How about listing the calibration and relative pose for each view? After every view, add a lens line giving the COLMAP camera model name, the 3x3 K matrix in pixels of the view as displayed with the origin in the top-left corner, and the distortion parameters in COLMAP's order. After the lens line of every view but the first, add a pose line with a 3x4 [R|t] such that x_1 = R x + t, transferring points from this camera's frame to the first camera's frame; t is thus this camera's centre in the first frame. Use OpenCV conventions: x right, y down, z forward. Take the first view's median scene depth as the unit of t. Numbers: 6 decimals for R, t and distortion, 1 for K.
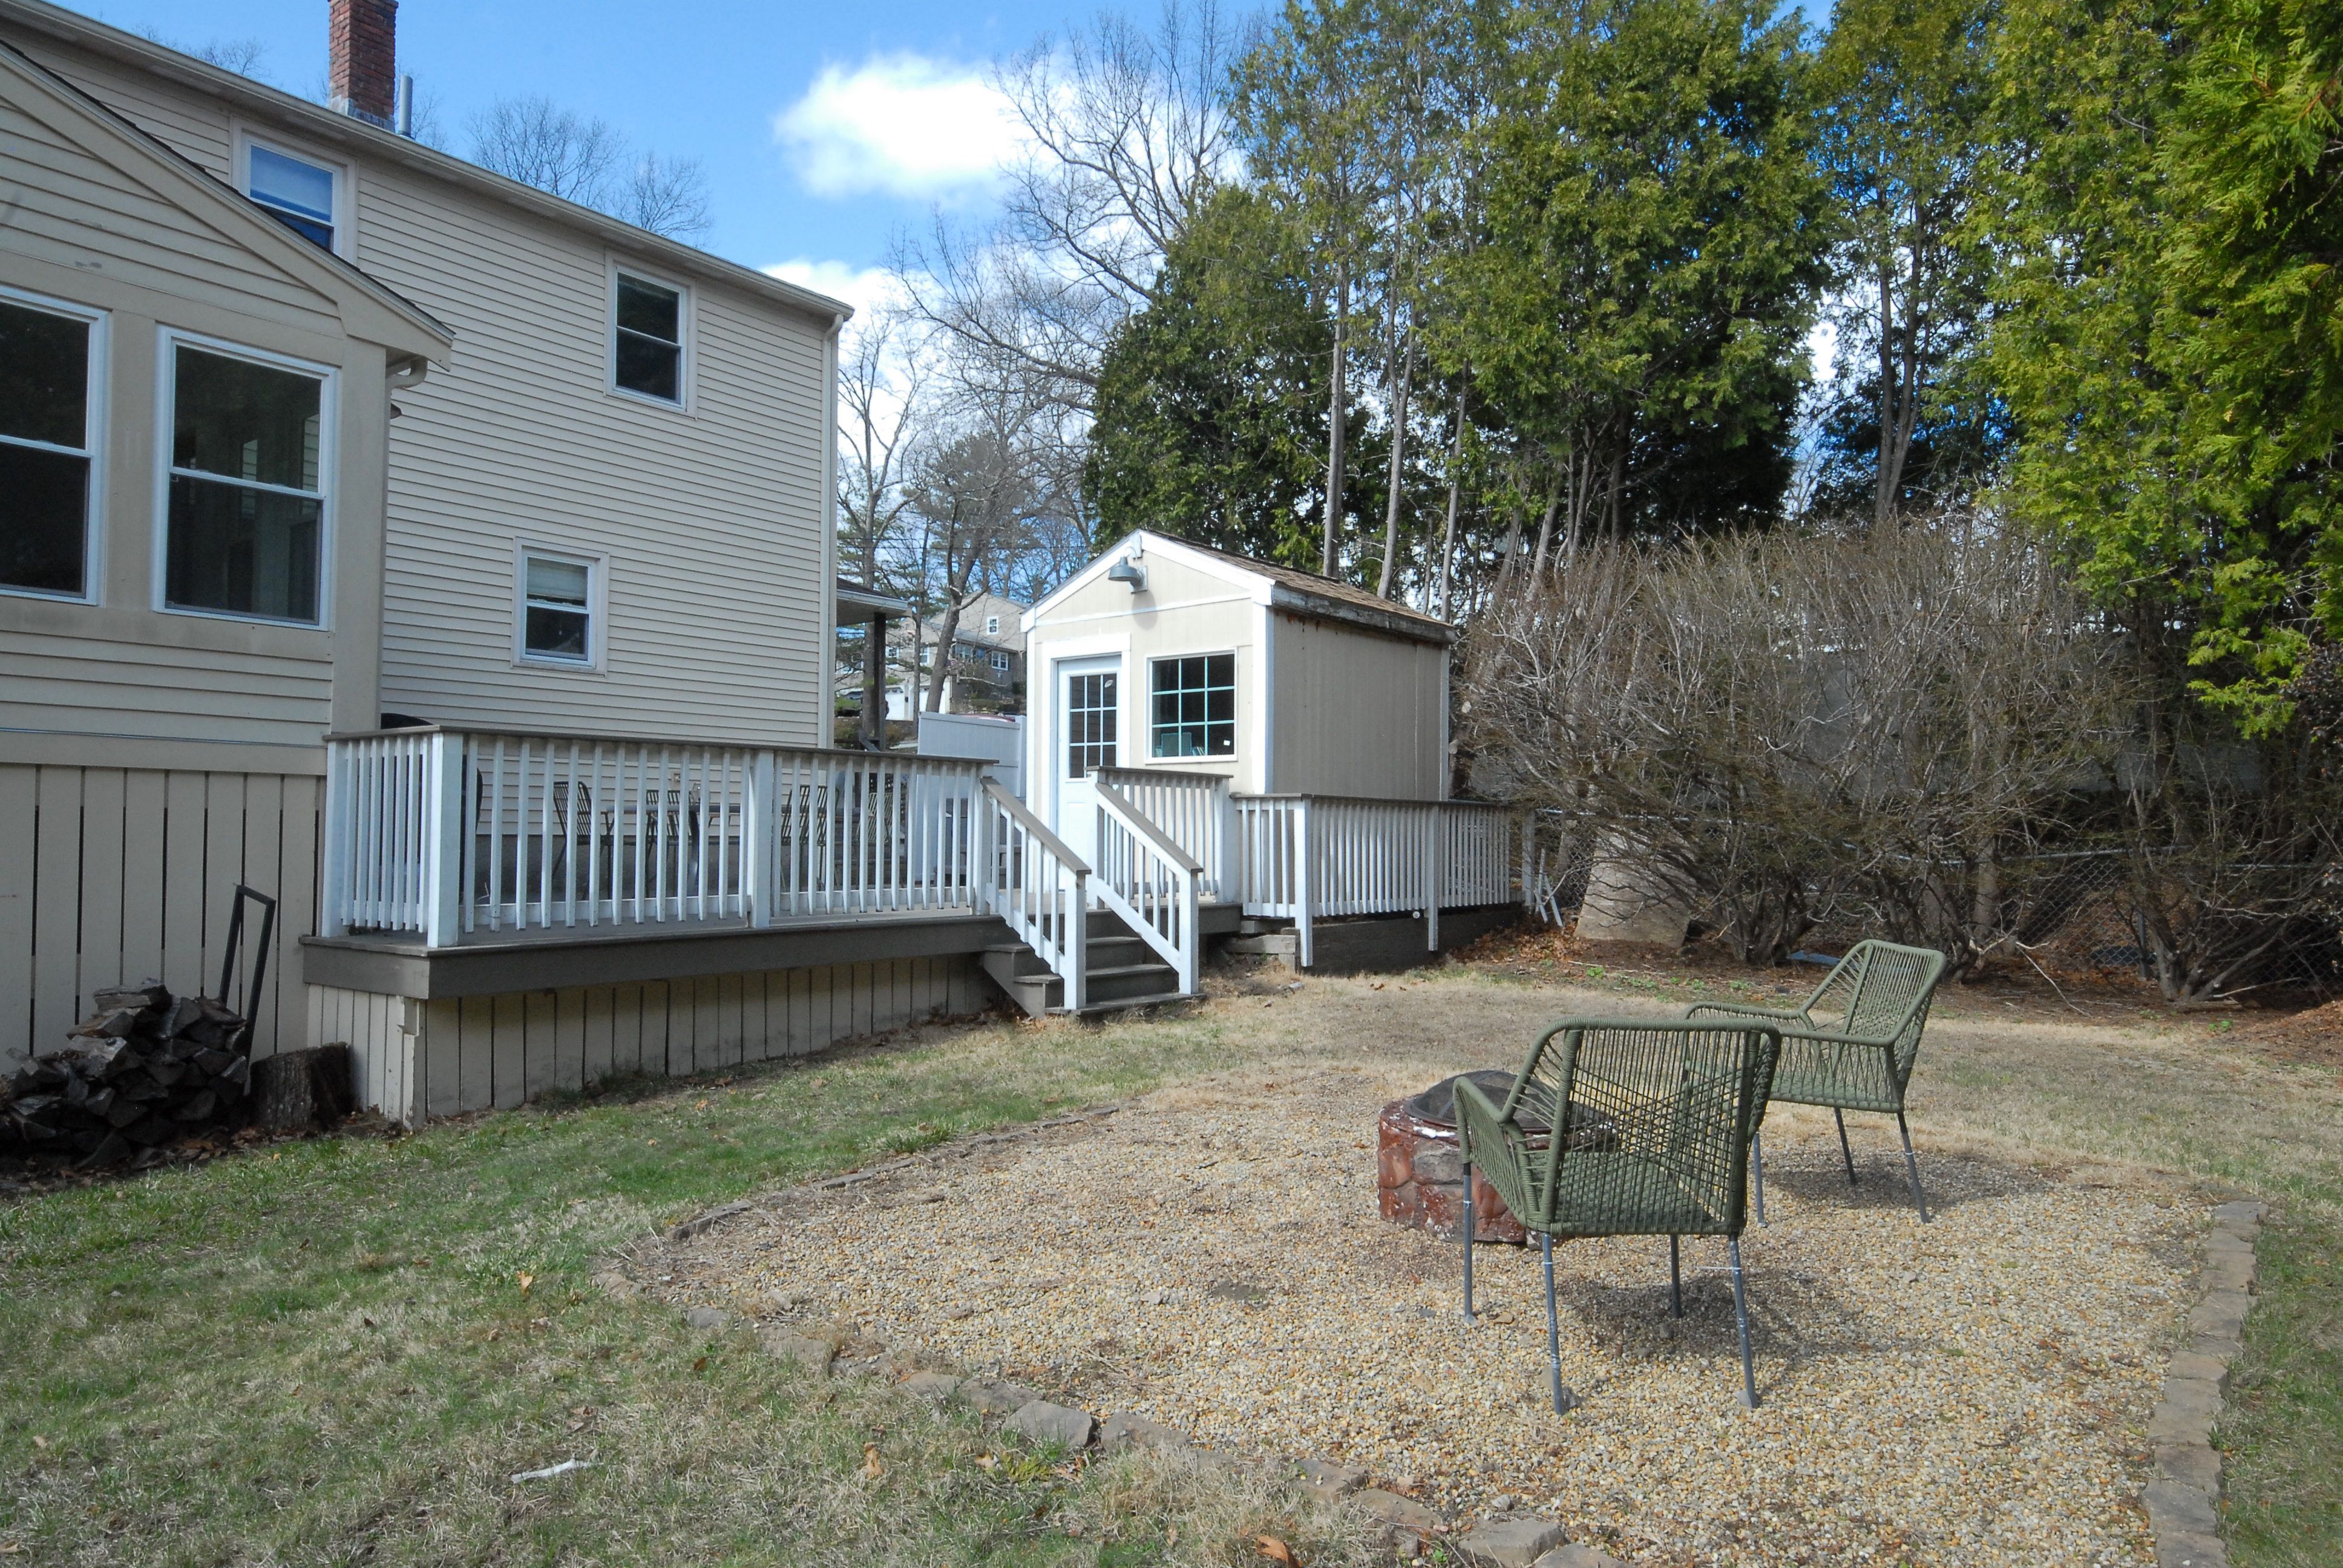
lens RADIAL K [[1428.5, 0, 1145.8], [0, 1428.5, 780.5], [0, 0, 1]] dist [0.007024, 0.002786]
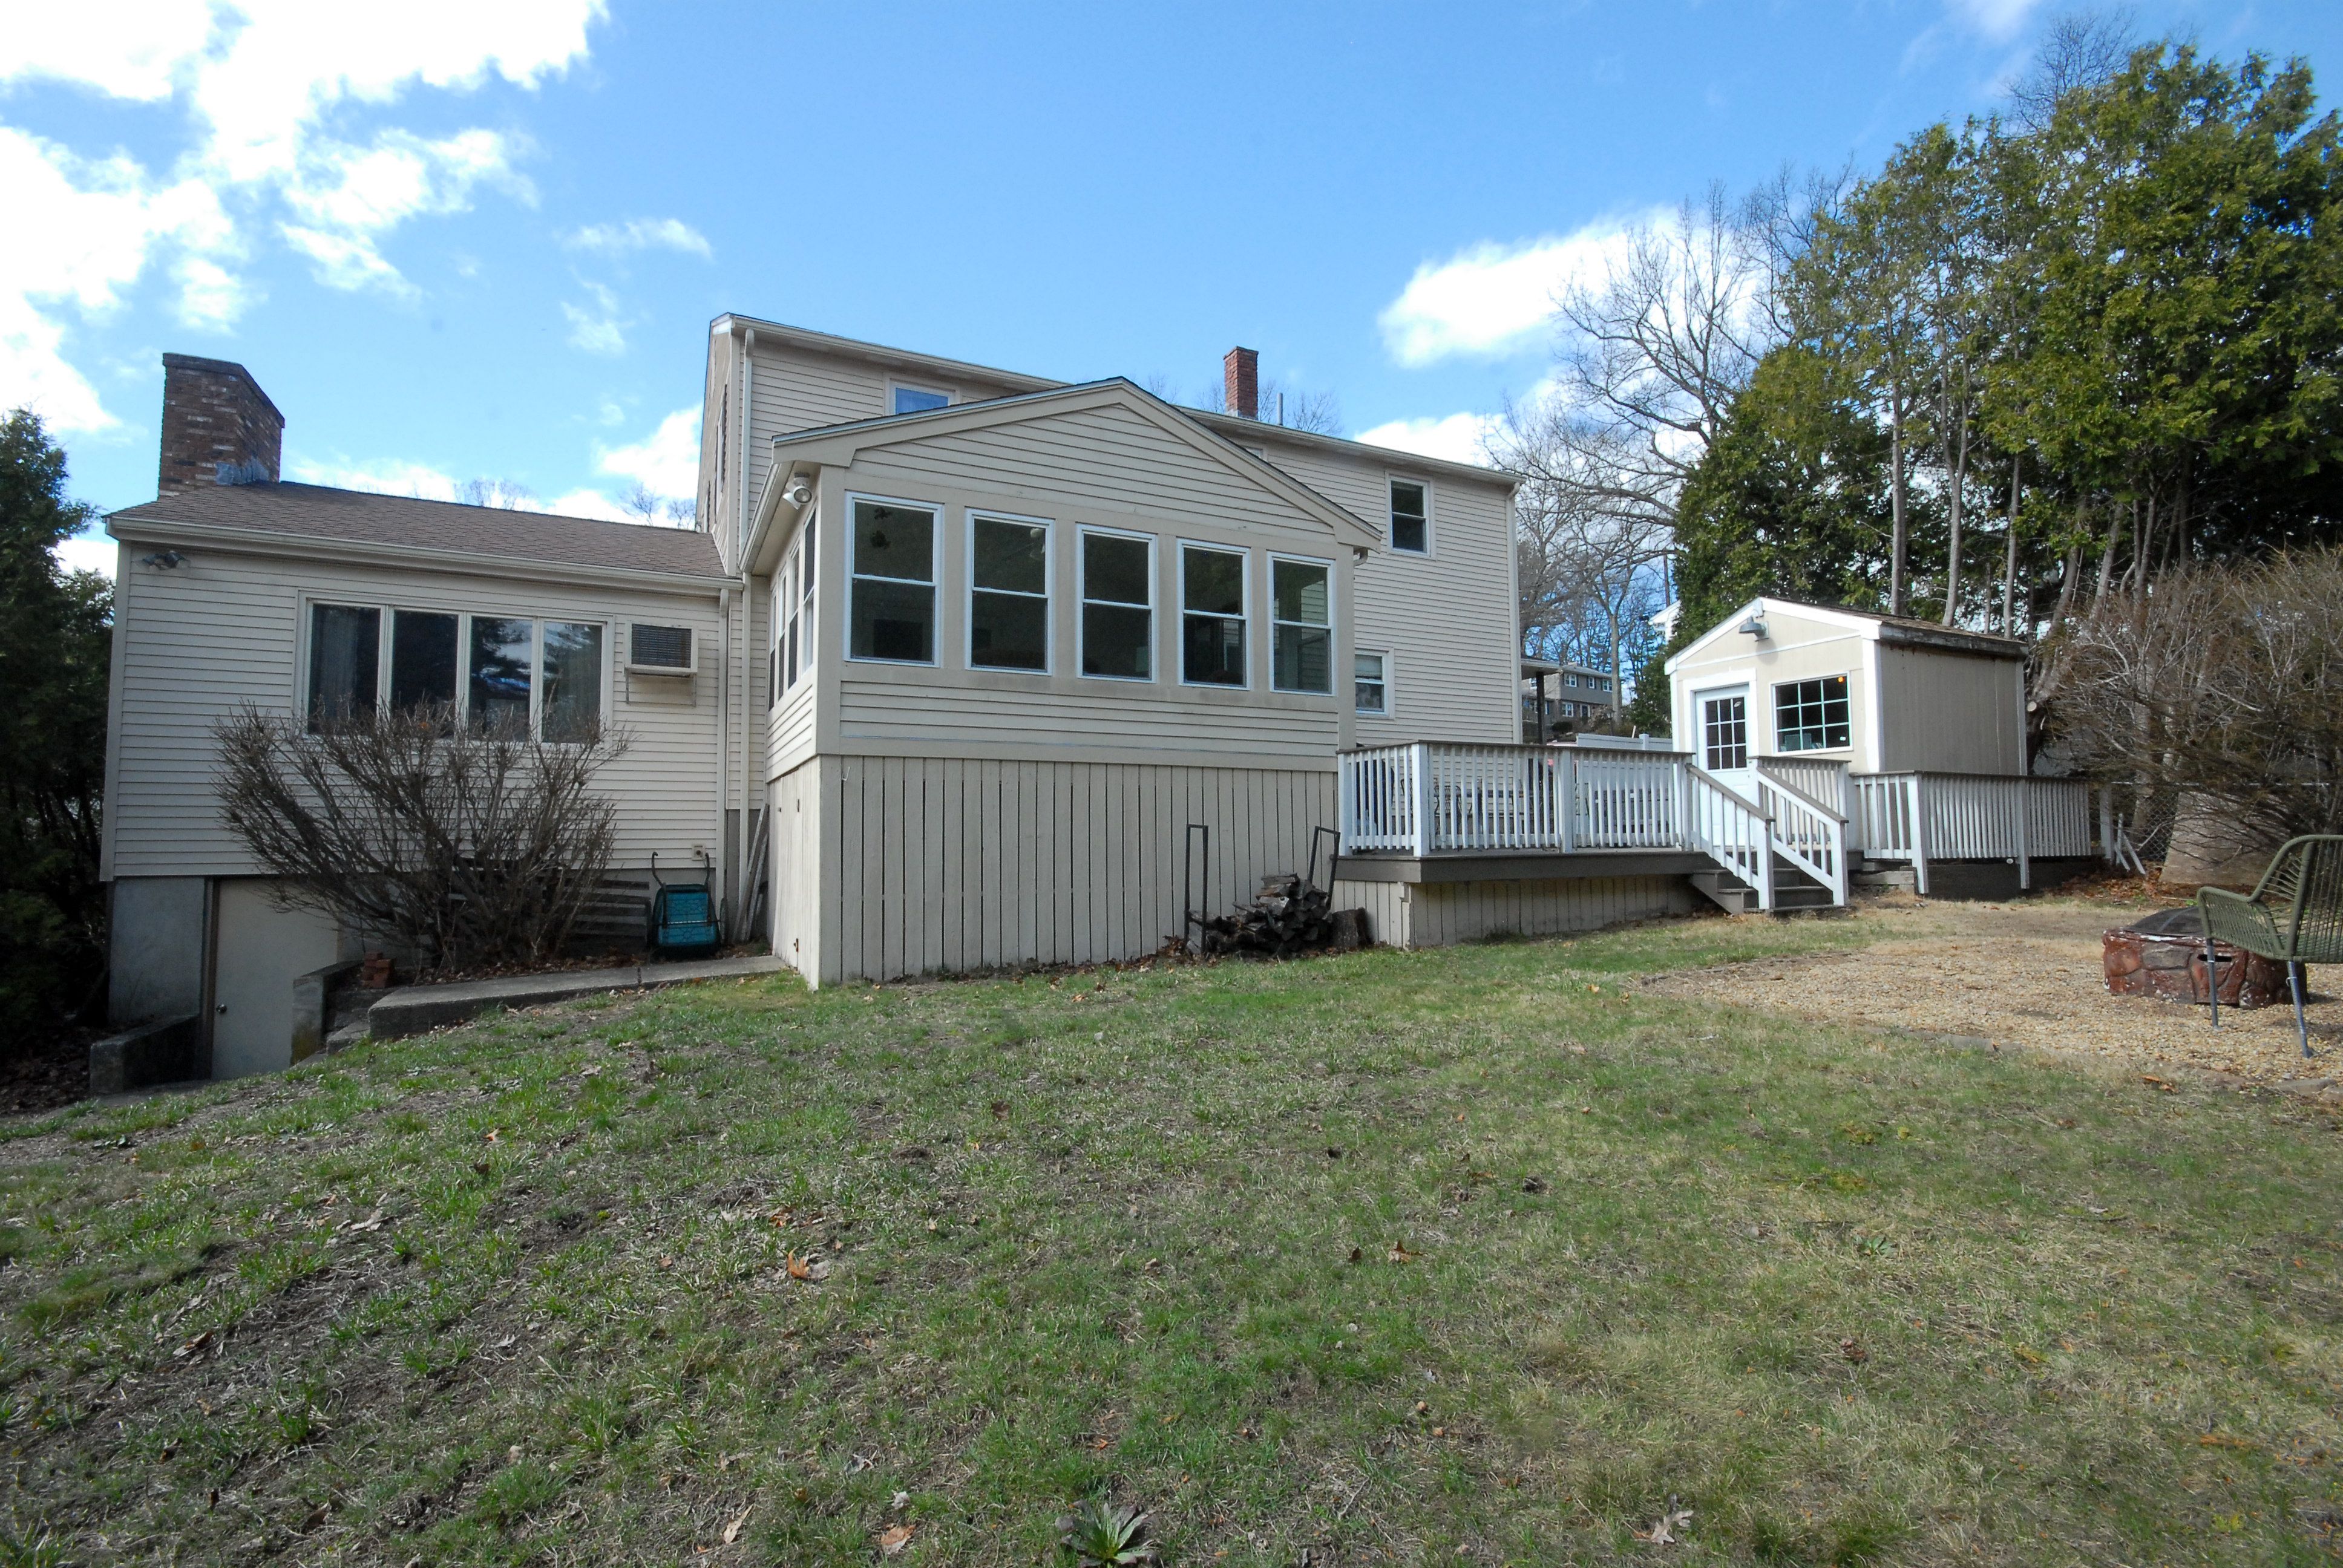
lens RADIAL K [[1015.3, 0, 1171.5], [0, 1015.3, 784.0], [0, 0, 1]] dist [0.000469, -0.000356]
pose [[0.905022, -0.036156, -0.423826, -0.120105], [0.028535, 0.999297, -0.024316, 0.024211], [0.424407, 0.009913, 0.905417, -0.199785]]
